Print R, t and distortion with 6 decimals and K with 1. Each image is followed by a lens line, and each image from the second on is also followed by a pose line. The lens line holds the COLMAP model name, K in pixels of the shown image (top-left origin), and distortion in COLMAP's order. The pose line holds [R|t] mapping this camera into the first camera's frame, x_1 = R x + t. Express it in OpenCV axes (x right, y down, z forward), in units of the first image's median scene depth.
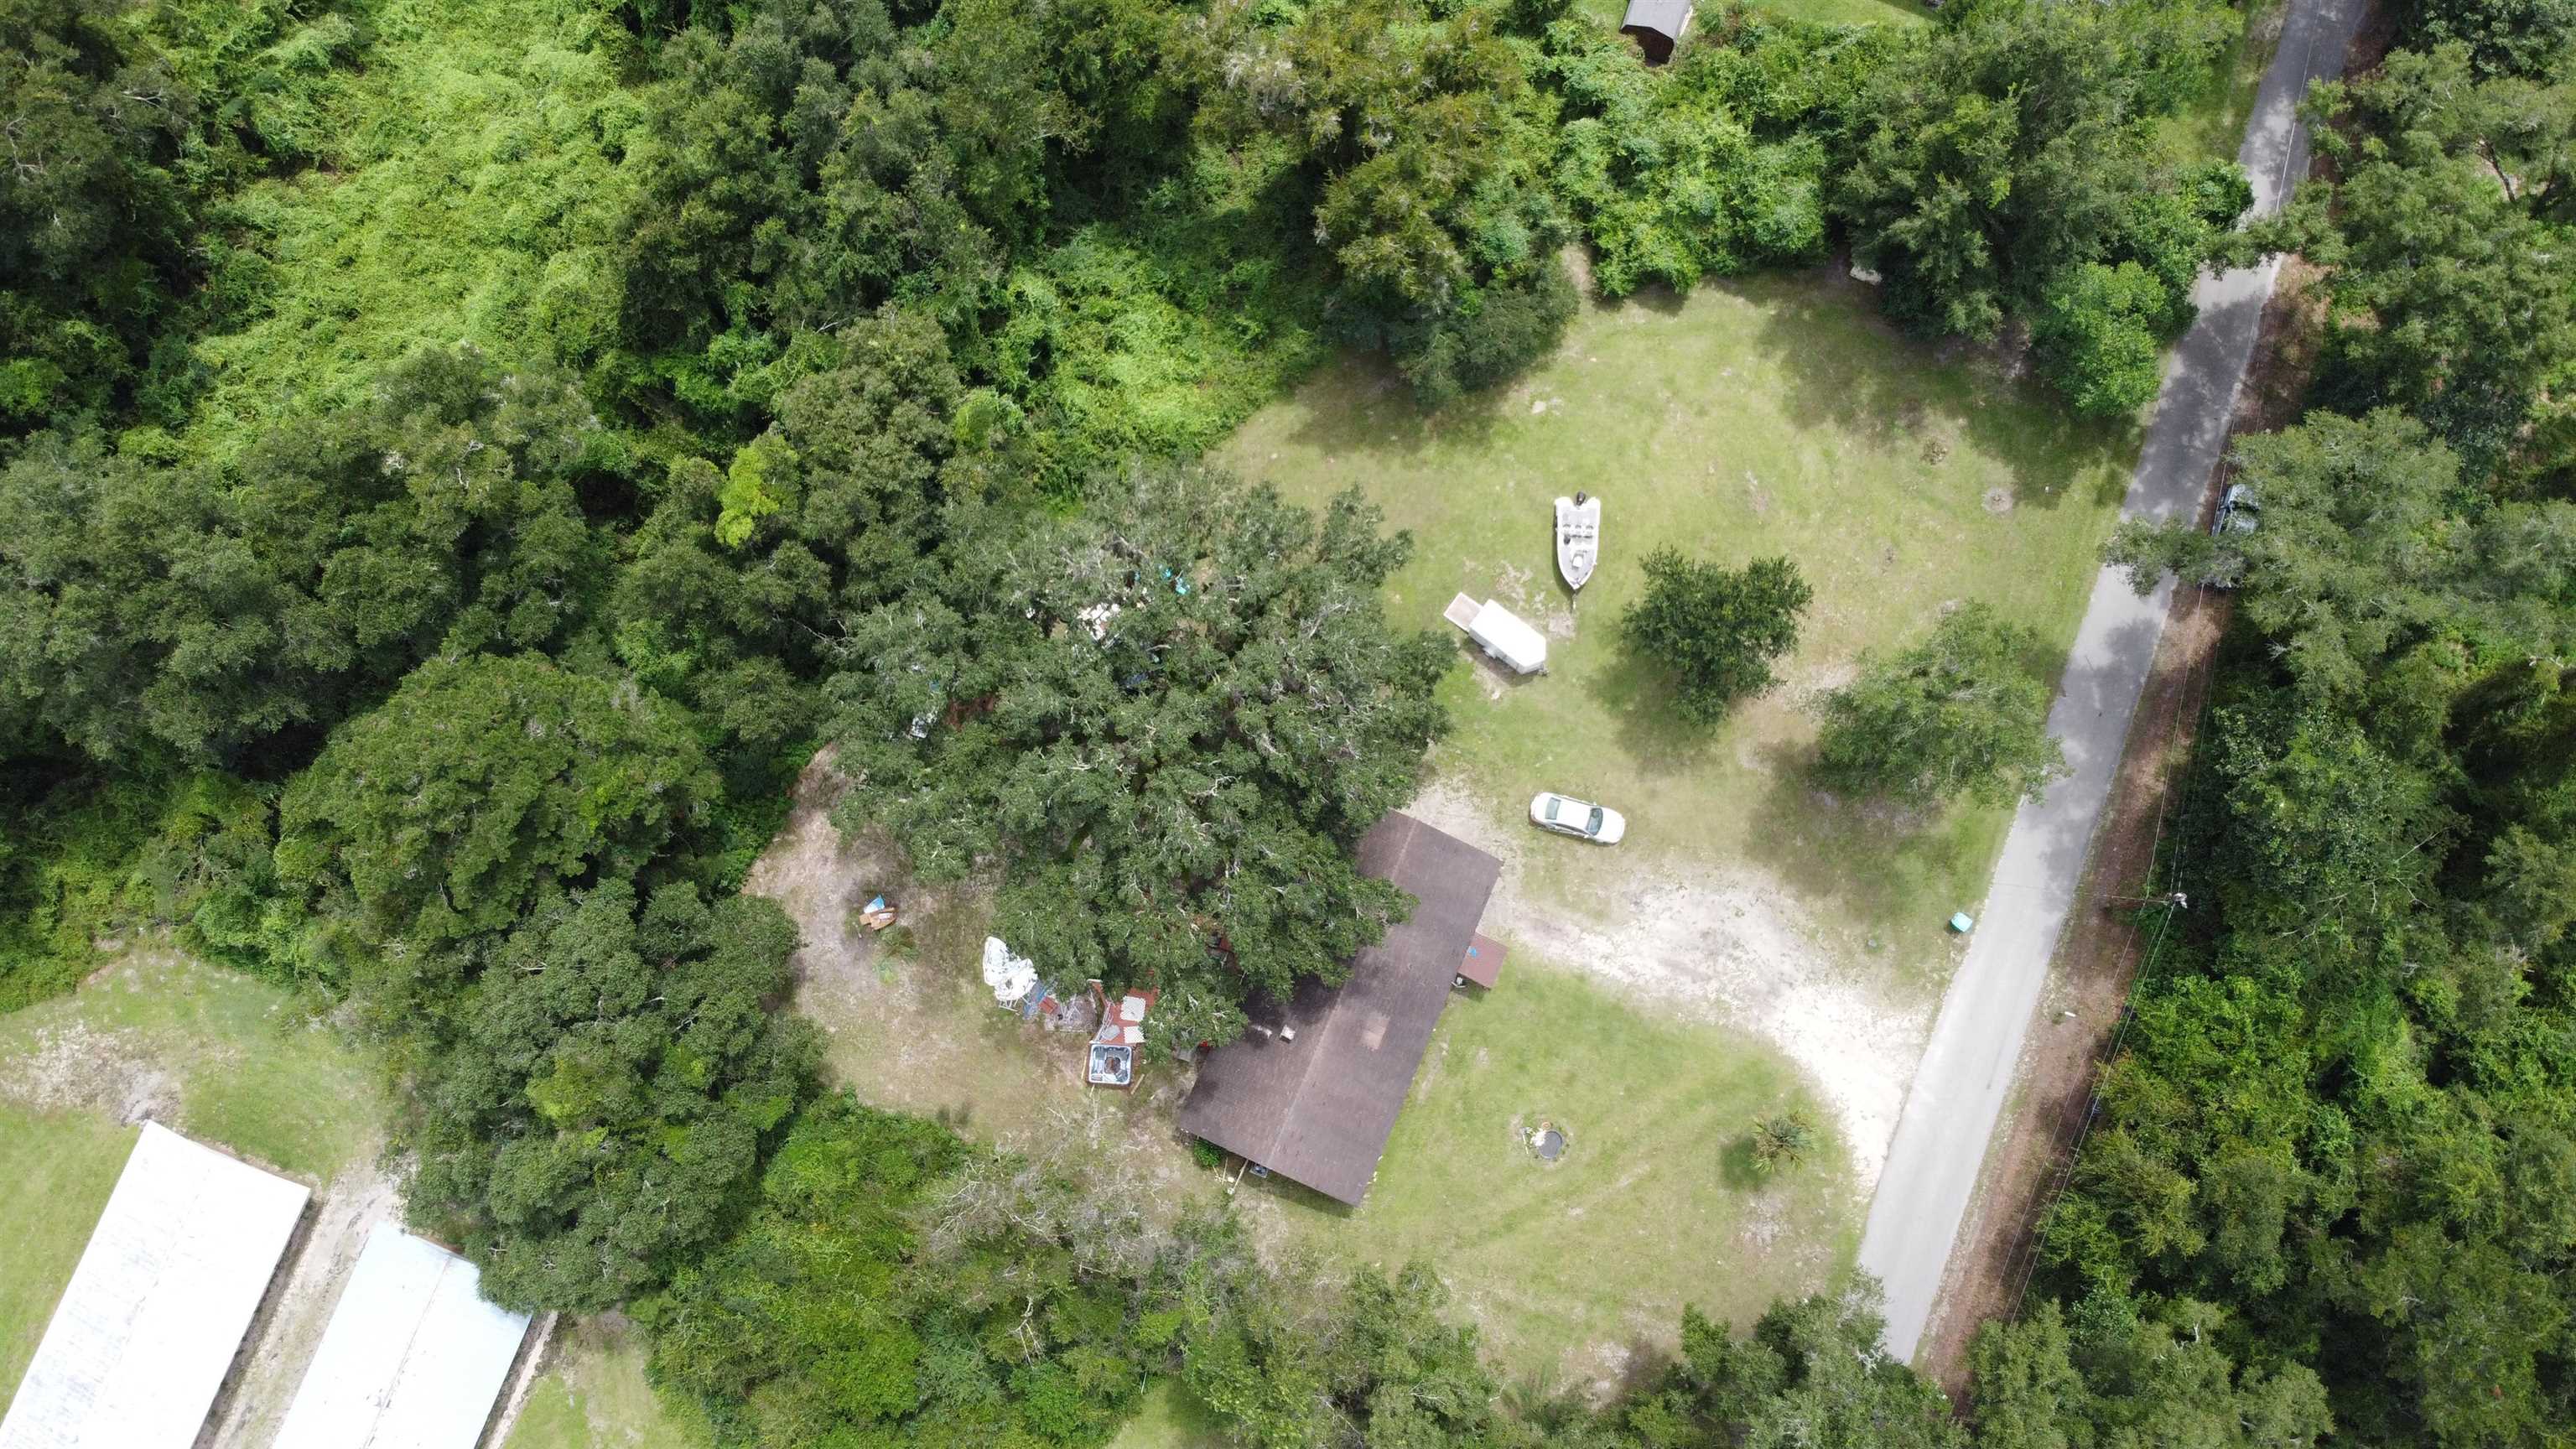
lens RADIAL K [[1959.4, 0, 1271.5], [0, 1959.4, 736.7], [0, 0, 1]] dist [-0.013208, 0.009150]
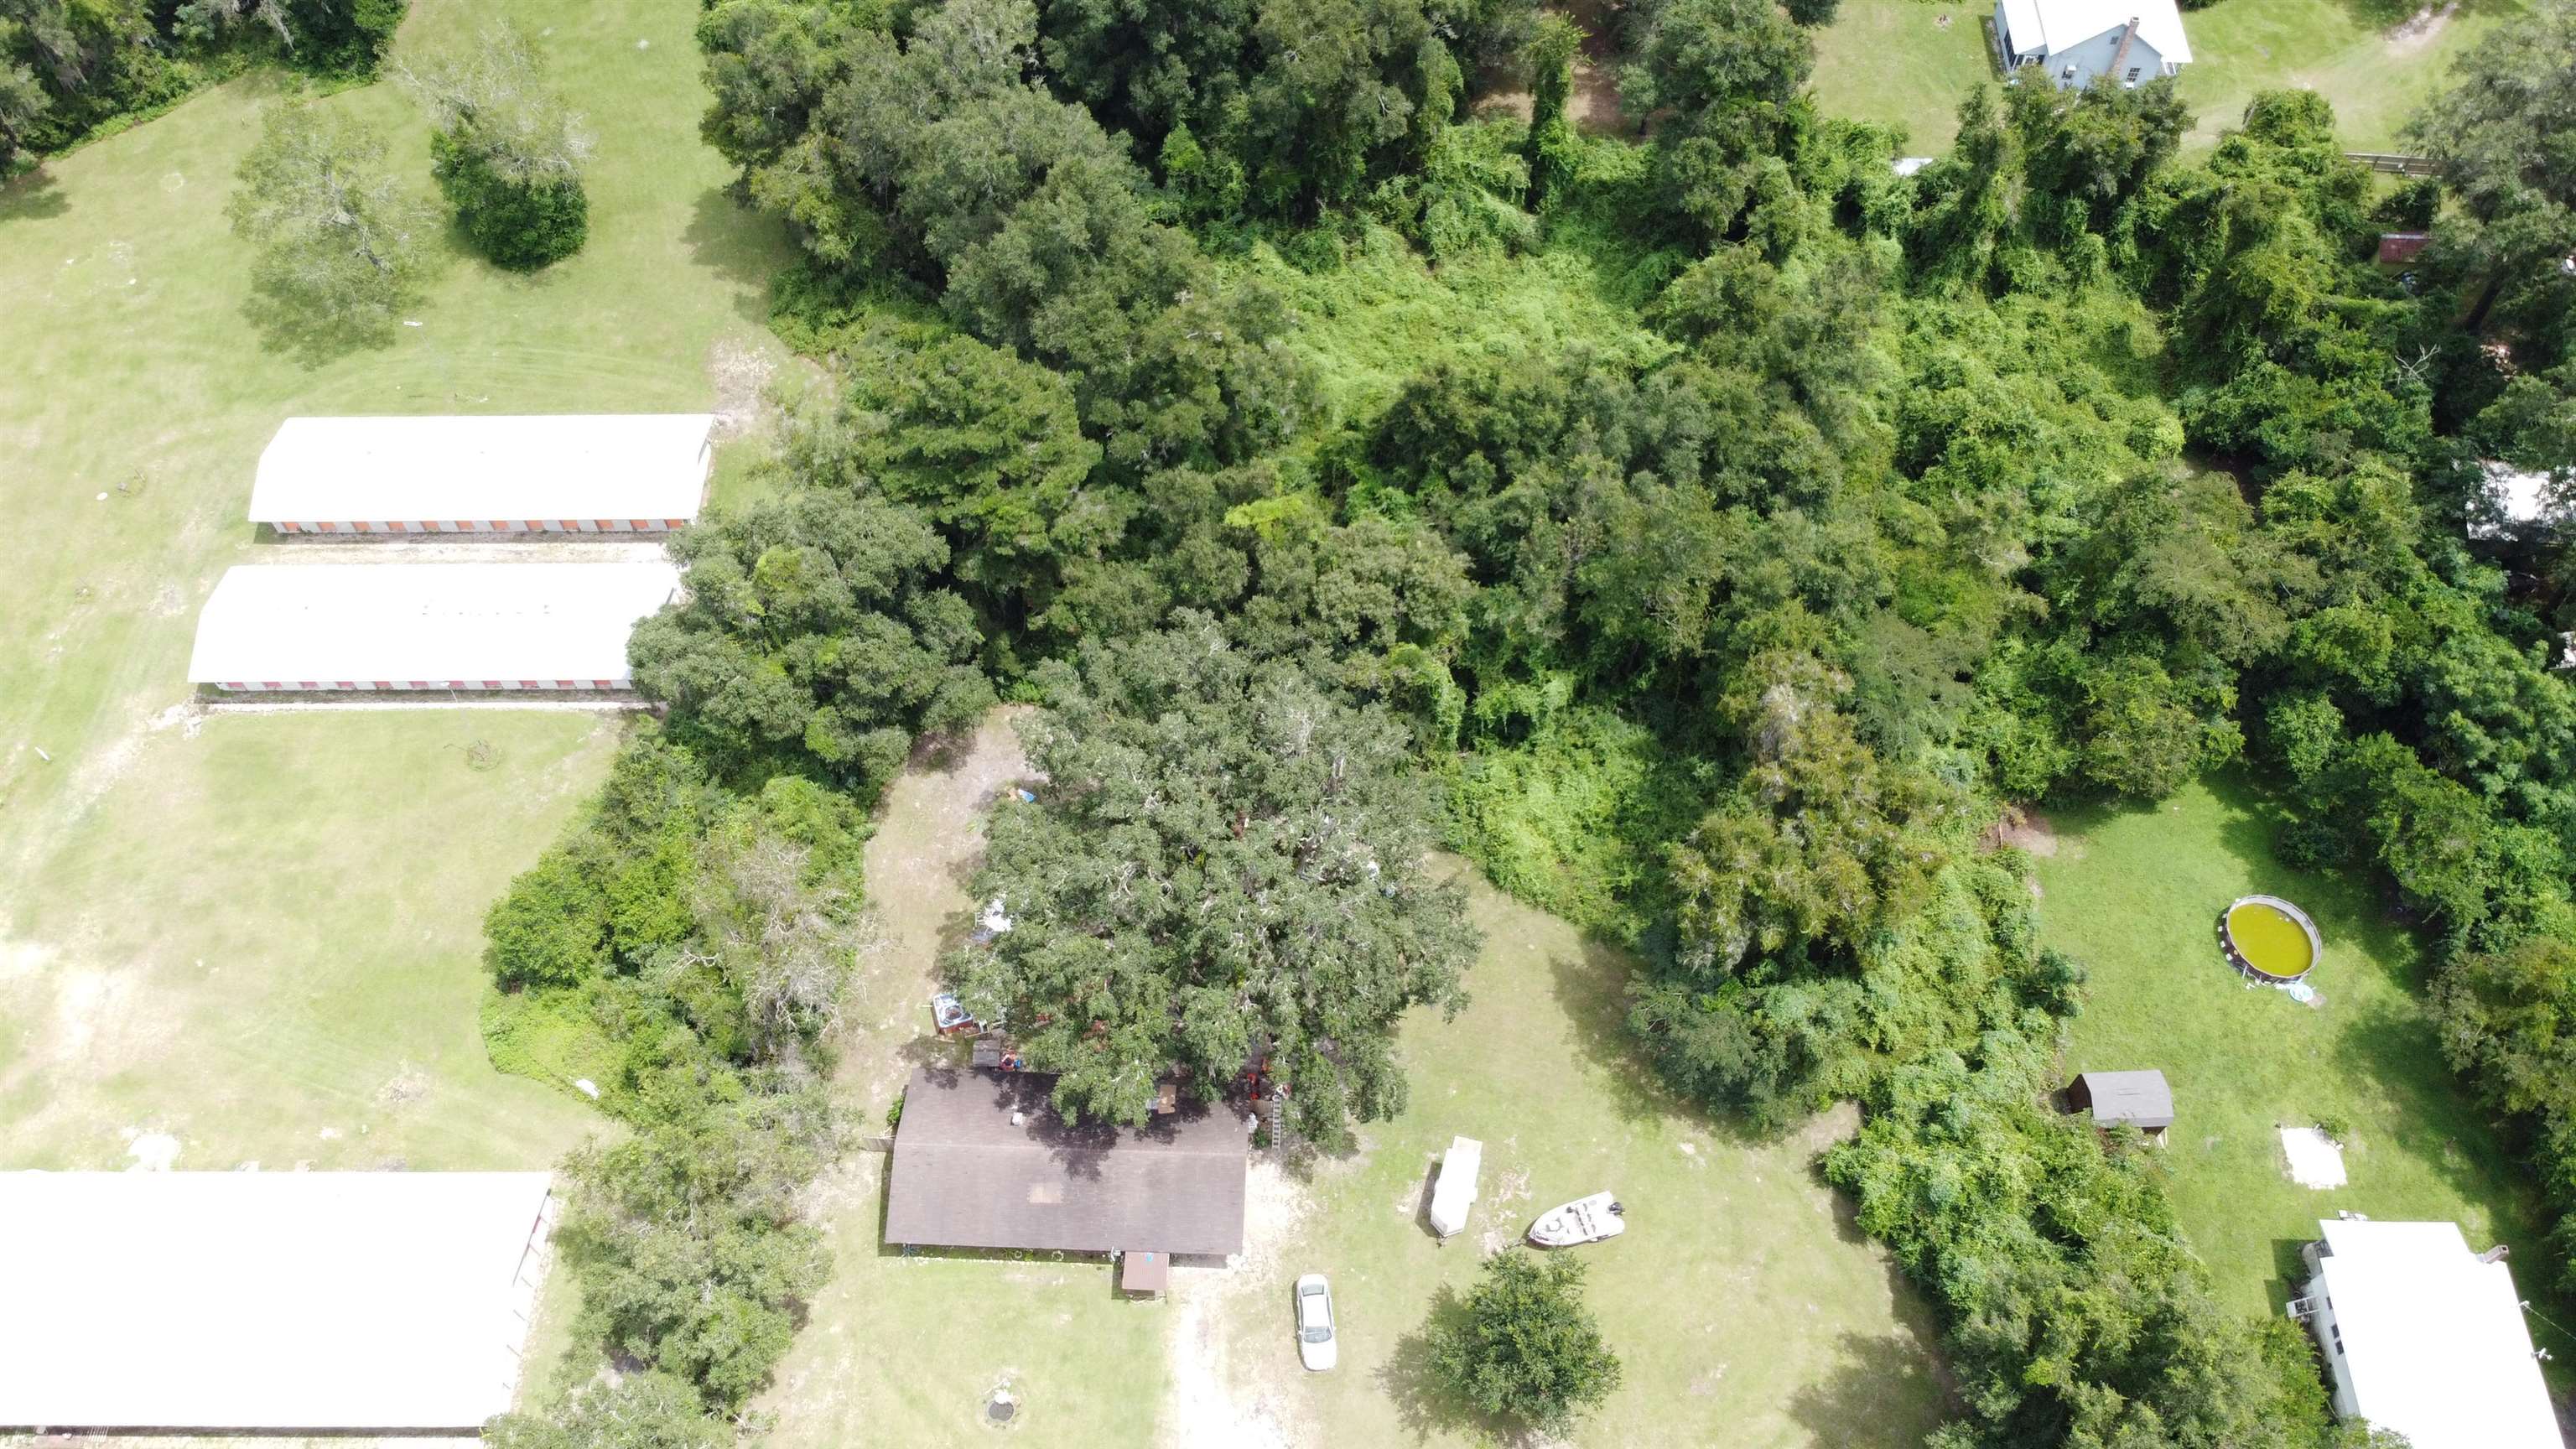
lens RADIAL K [[1959.4, 0, 1286.1], [0, 1959.4, 719.5], [0, 0, 1]] dist [-0.013208, 0.009150]
pose [[0.366461, 0.784040, -0.500987, 0.419061], [-0.914815, 0.401862, -0.040256, -0.028607], [0.169765, 0.473062, 0.864518, -0.015597]]
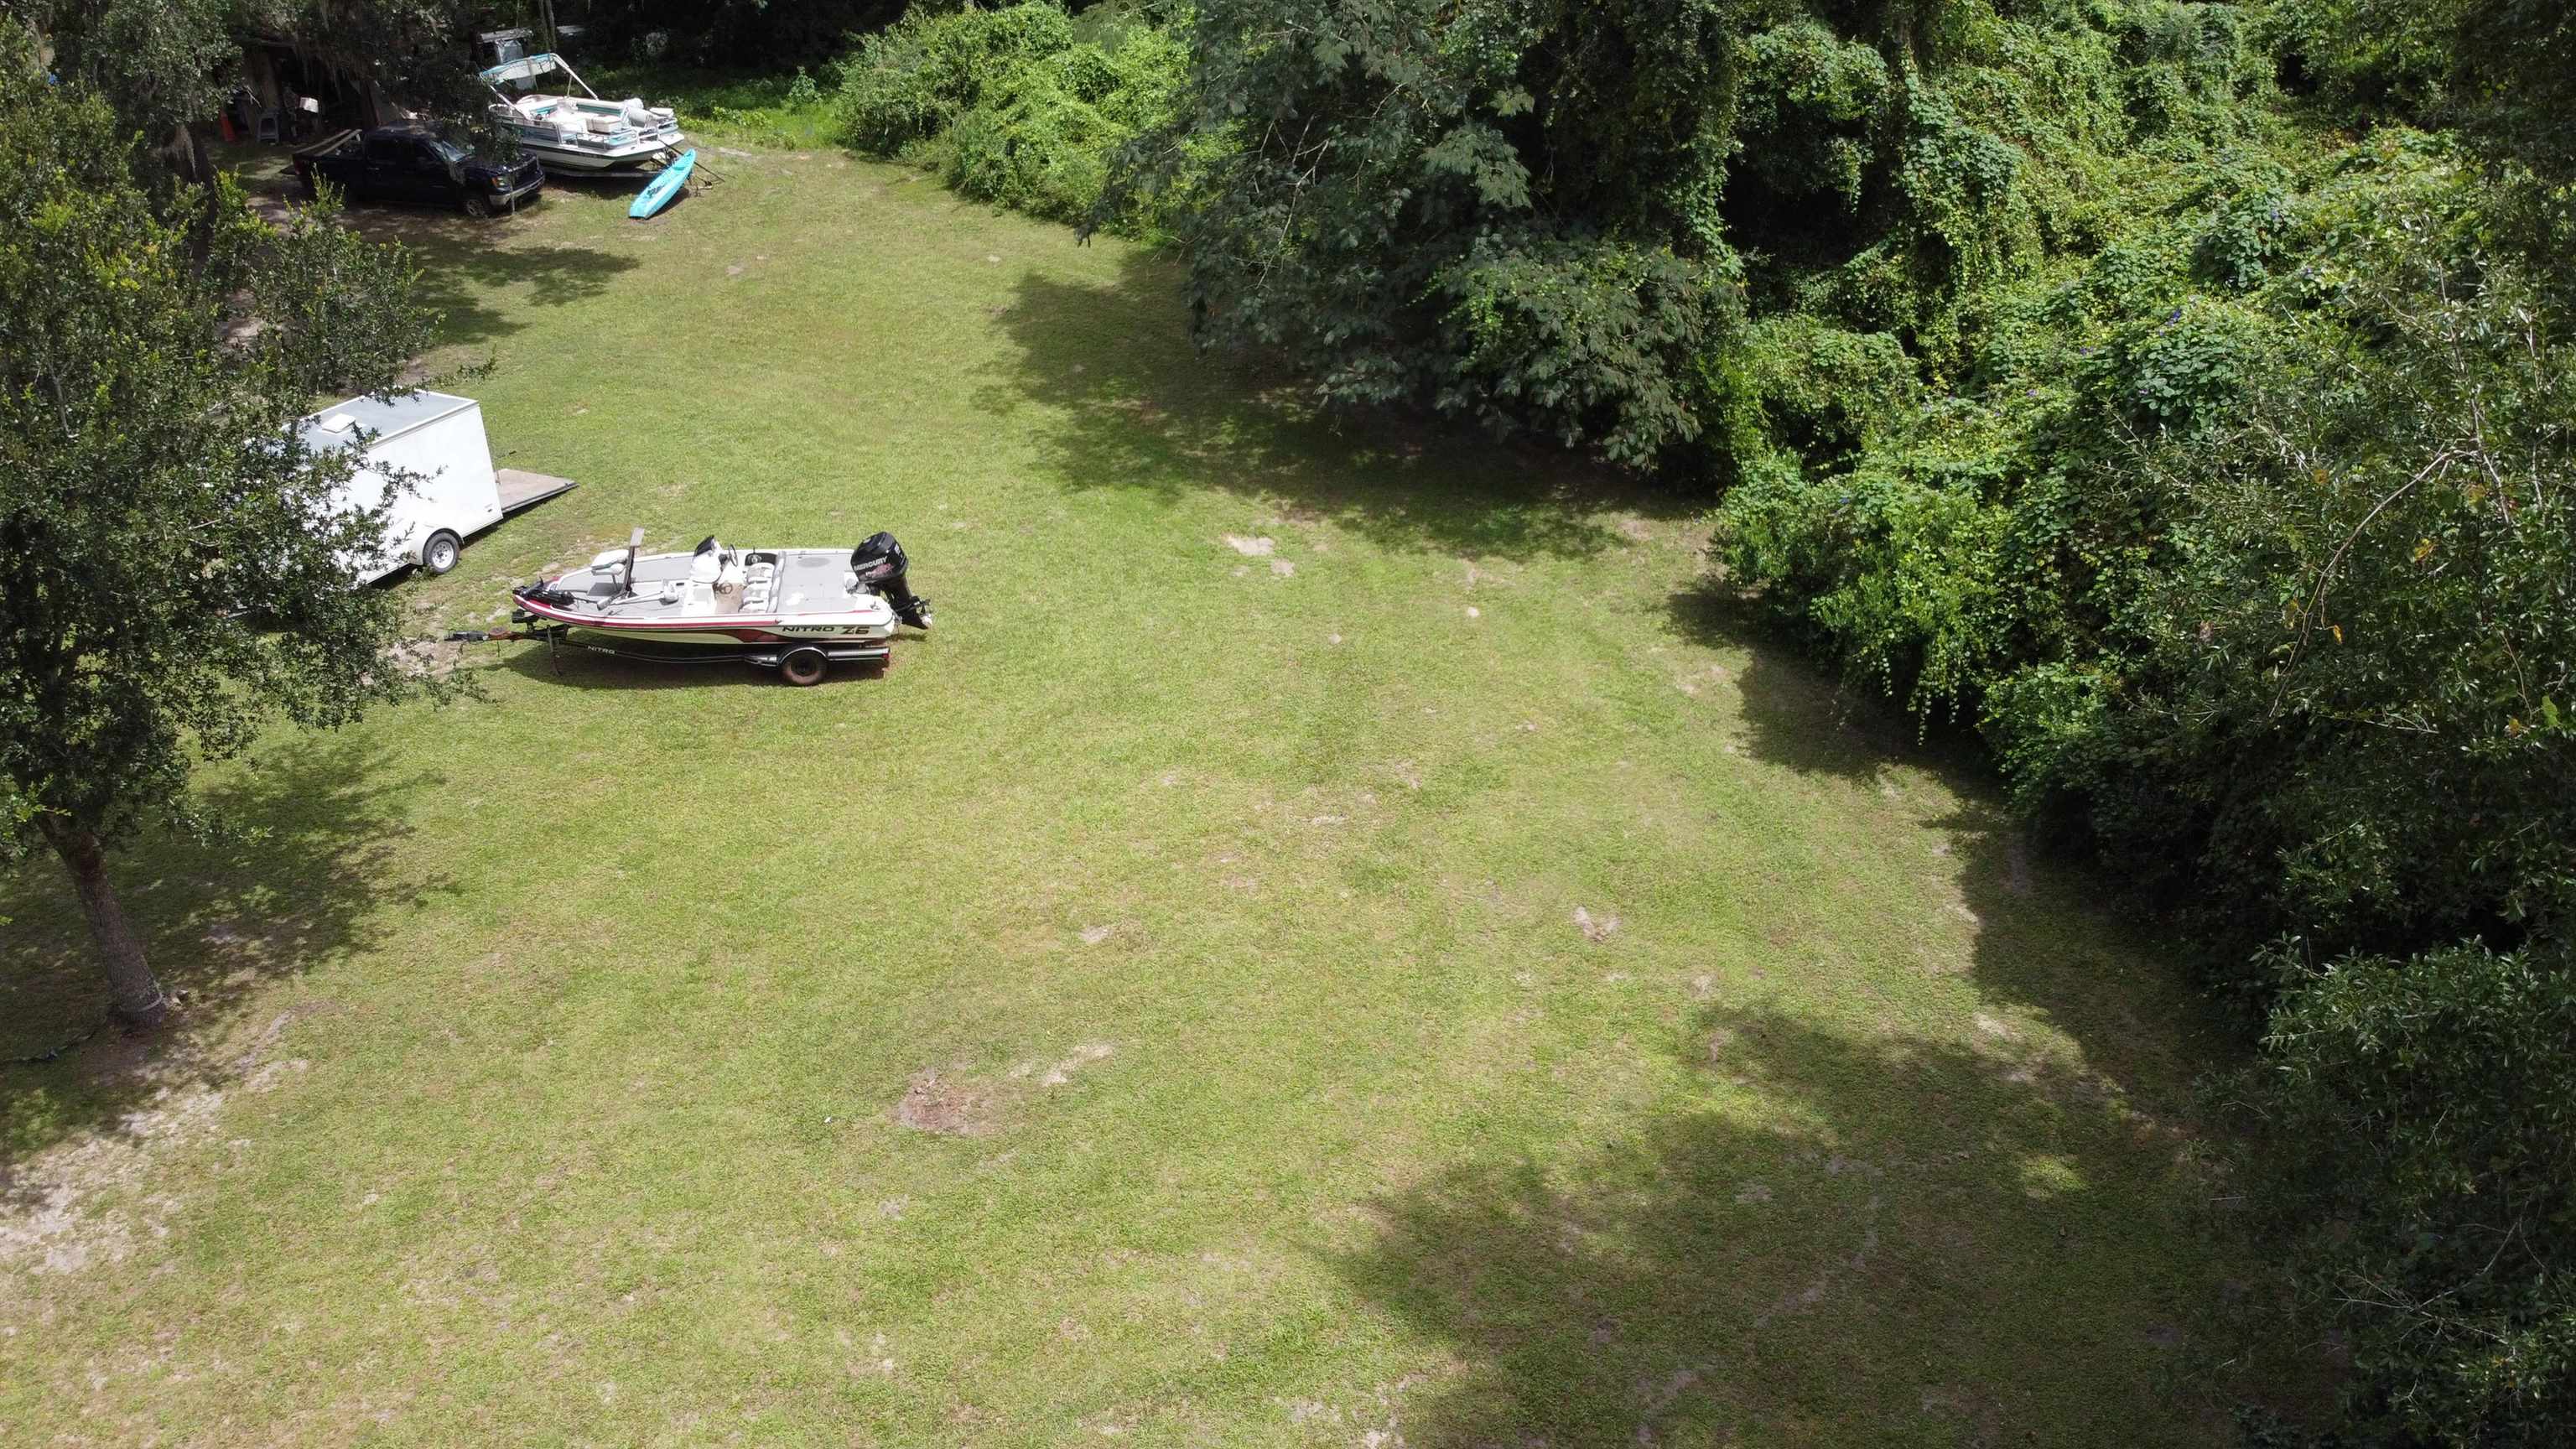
lens RADIAL K [[1959.4, 0, 1285.5], [0, 1959.4, 737.6], [0, 0, 1]] dist [-0.013208, 0.009150]
pose [[0.212168, 0.542643, -0.812726, 0.408375], [-0.964819, 0.248456, -0.085983, -0.151413], [0.155268, 0.802377, 0.576267, 0.916084]]
